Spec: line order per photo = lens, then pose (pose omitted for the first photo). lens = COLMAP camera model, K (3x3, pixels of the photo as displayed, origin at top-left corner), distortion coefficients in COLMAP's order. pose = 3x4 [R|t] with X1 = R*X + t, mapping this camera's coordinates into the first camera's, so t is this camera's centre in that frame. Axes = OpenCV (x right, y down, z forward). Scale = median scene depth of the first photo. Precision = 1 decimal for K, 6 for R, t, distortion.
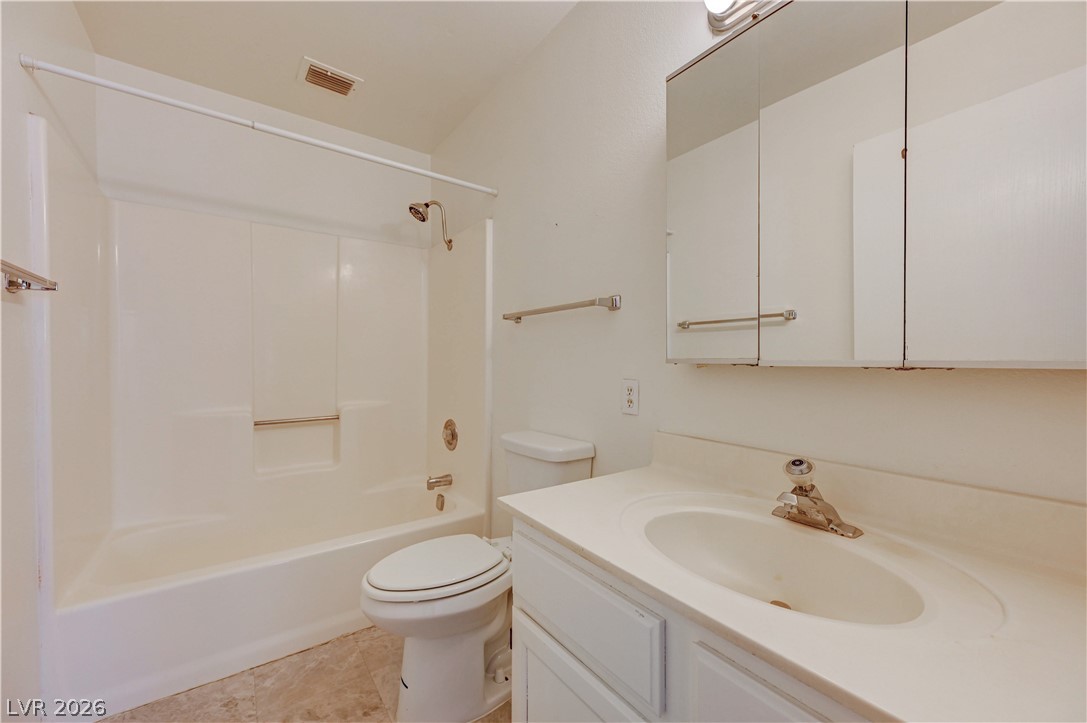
lens RADIAL K [[429.9, 0, 547.8], [0, 429.9, 363.5], [0, 0, 1]] dist [0.001809, 0.000300]
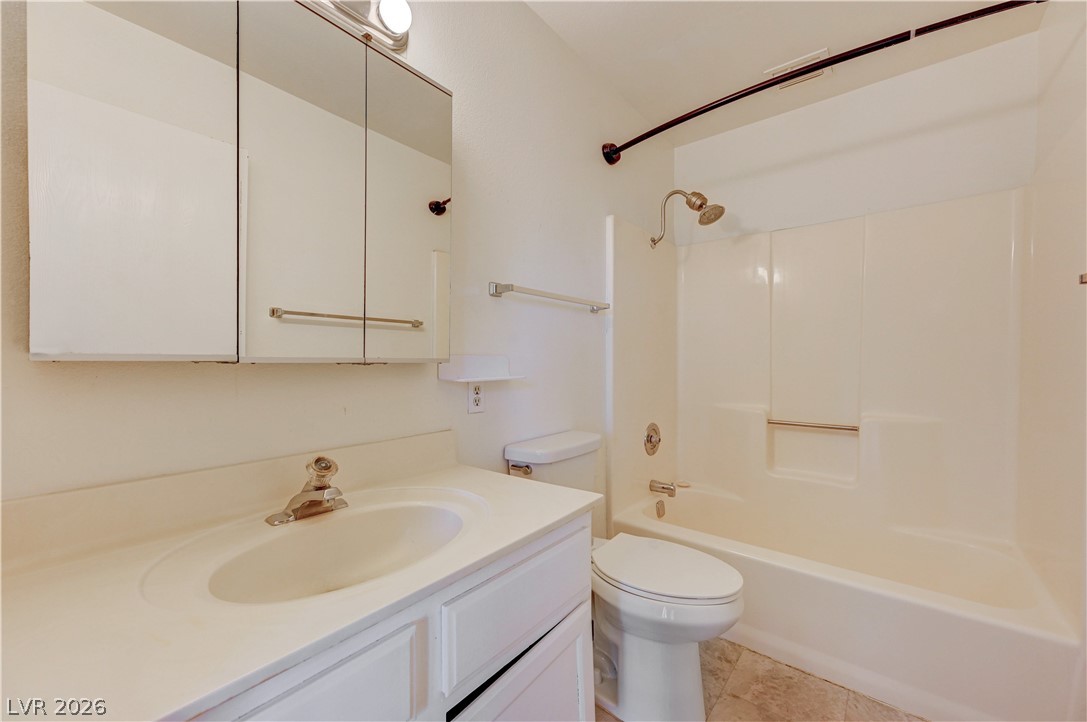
lens RADIAL K [[429.9, 0, 547.8], [0, 429.9, 363.0], [0, 0, 1]] dist [0.001809, 0.000300]
pose [[-0.316262, -0.015380, 0.948547, -0.654348], [-0.007093, 0.999879, 0.013847, -0.014012], [-0.948645, -0.002348, -0.316332, 0.896098]]
